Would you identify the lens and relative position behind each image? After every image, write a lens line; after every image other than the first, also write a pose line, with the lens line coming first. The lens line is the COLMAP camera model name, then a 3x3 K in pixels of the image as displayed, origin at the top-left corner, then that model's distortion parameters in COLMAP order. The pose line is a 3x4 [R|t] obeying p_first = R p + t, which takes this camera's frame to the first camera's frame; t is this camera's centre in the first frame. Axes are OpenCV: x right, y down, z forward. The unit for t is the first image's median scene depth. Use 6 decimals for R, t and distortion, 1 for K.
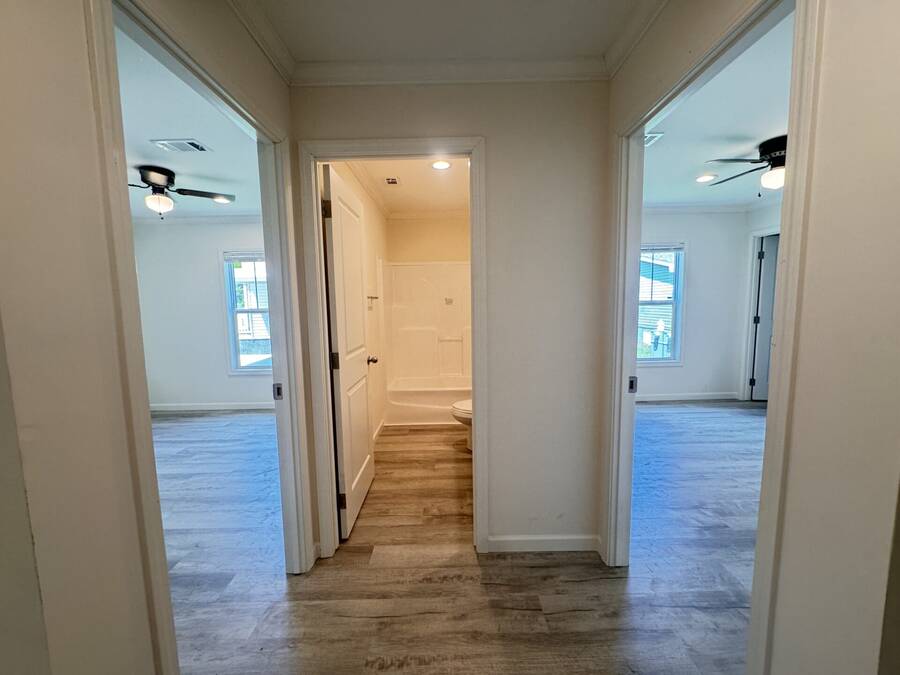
lens RADIAL K [[360.5, 0, 450.0], [0, 360.5, 337.5], [0, 0, 1]] dist [-0.003054, 0.000253]
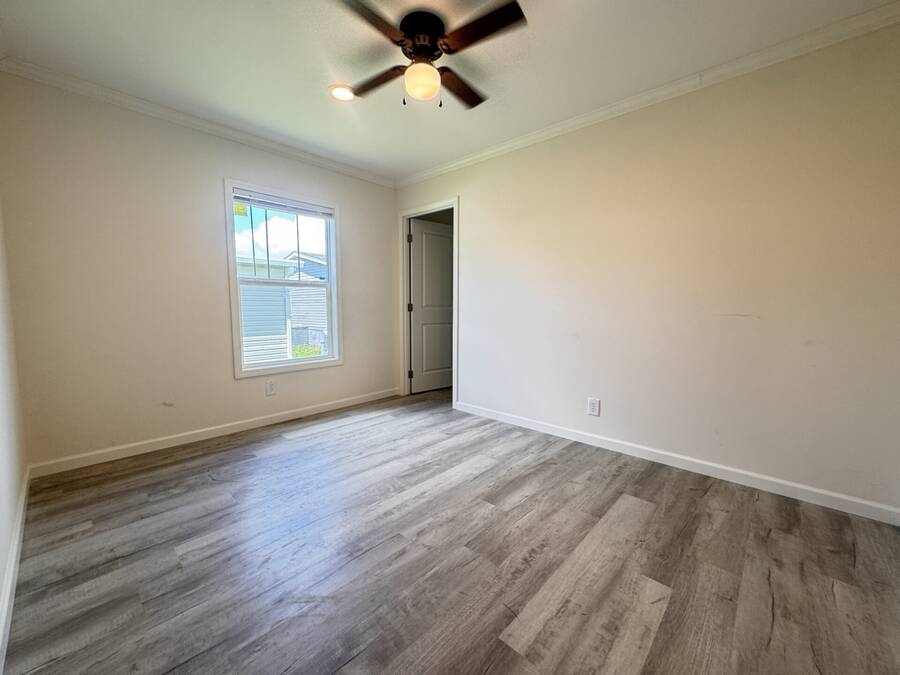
lens RADIAL K [[360.5, 0, 450.0], [0, 360.5, 337.5], [0, 0, 1]] dist [-0.003054, 0.000253]
pose [[0.682912, -0.044051, 0.729171, 0.250048], [0.059579, 0.998213, 0.004505, 0.032719], [-0.728067, 0.040366, 0.684317, 0.303126]]
